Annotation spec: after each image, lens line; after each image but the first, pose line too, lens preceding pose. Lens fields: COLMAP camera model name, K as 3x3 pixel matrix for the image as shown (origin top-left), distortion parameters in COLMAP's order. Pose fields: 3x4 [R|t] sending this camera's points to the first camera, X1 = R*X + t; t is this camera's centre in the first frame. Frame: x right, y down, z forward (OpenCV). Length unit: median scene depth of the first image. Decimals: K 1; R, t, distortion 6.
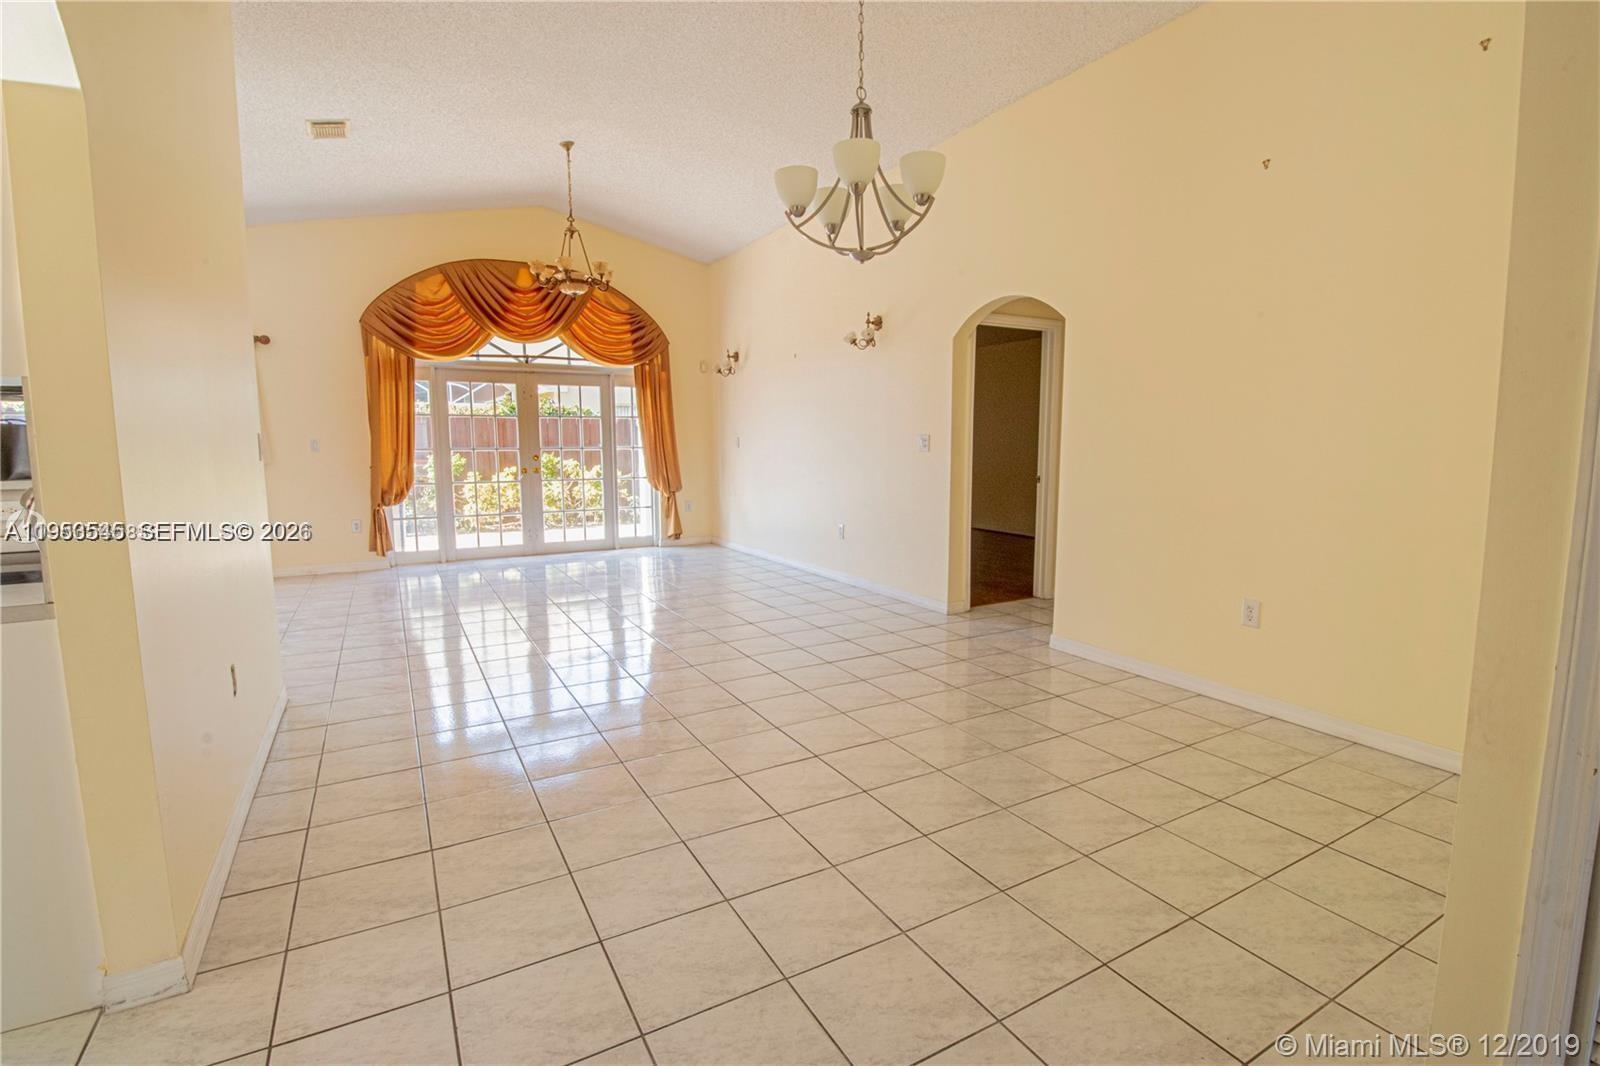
lens RADIAL K [[743.2, 0, 799.3], [0, 743.2, 534.2], [0, 0, 1]] dist [-0.013123, -0.002093]
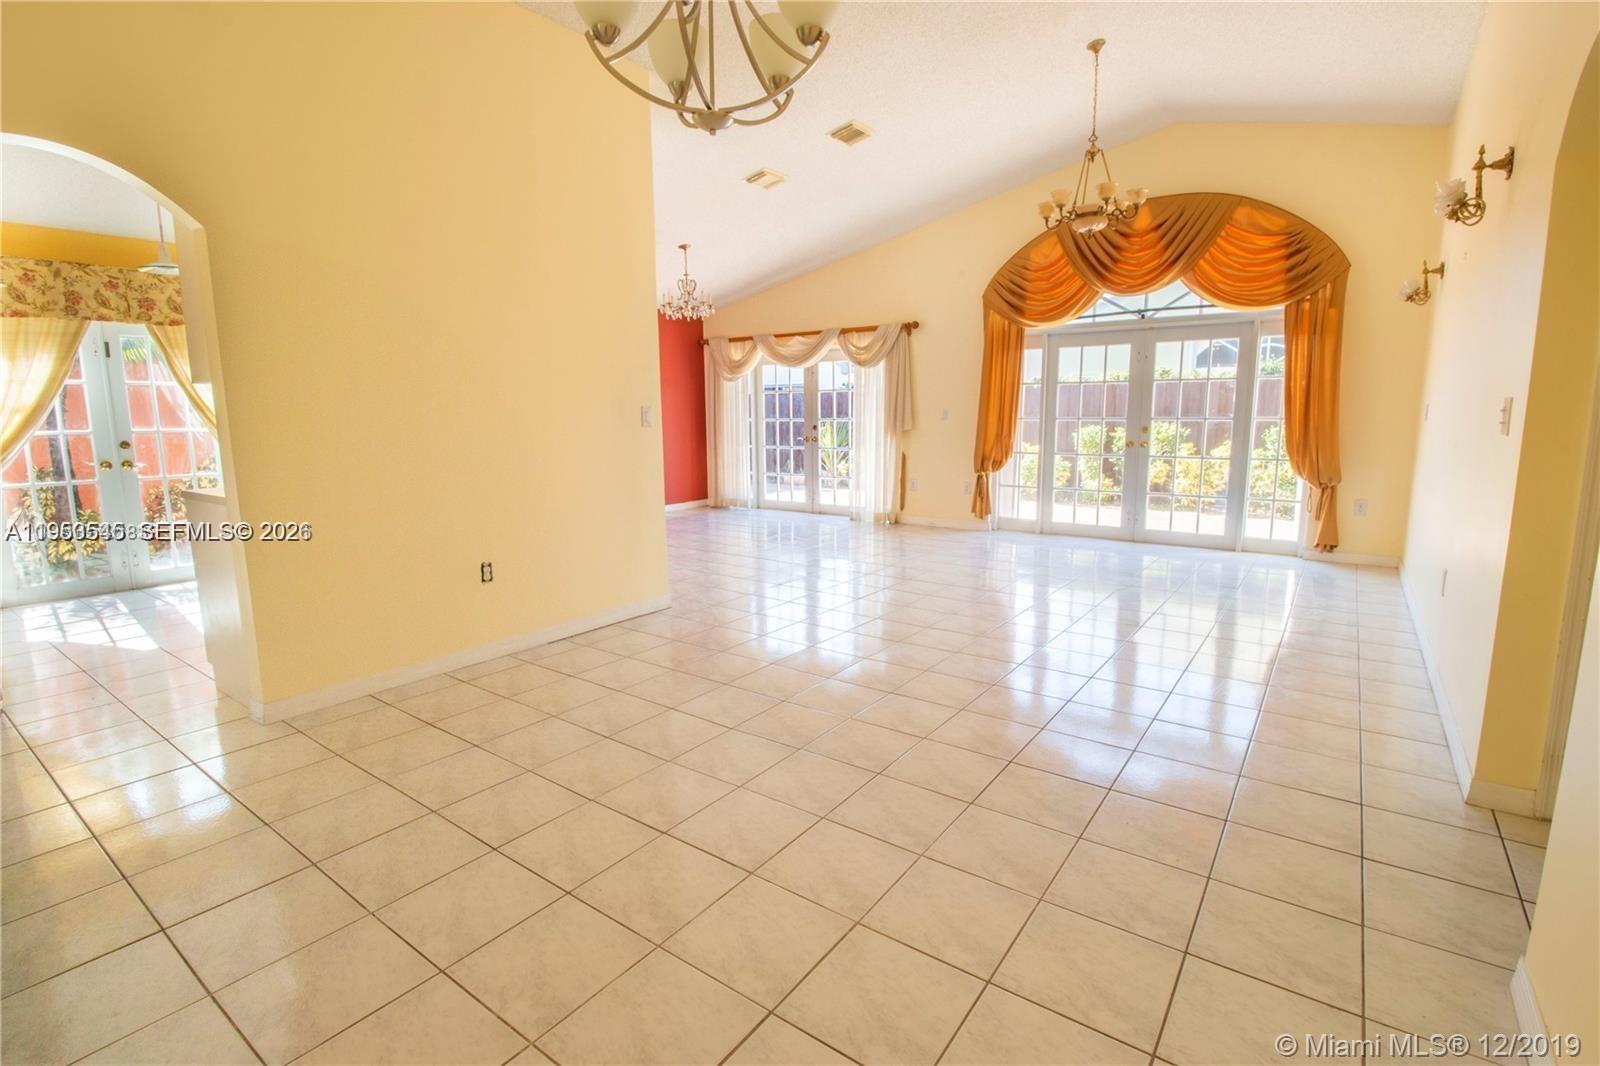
lens RADIAL K [[743.2, 0, 787.3], [0, 743.2, 537.0], [0, 0, 1]] dist [-0.013123, -0.002093]
pose [[0.390958, 0.156128, -0.907070, 0.287472], [-0.101535, 0.986809, 0.126091, -0.047395], [0.914791, 0.042803, 0.401654, 0.289433]]
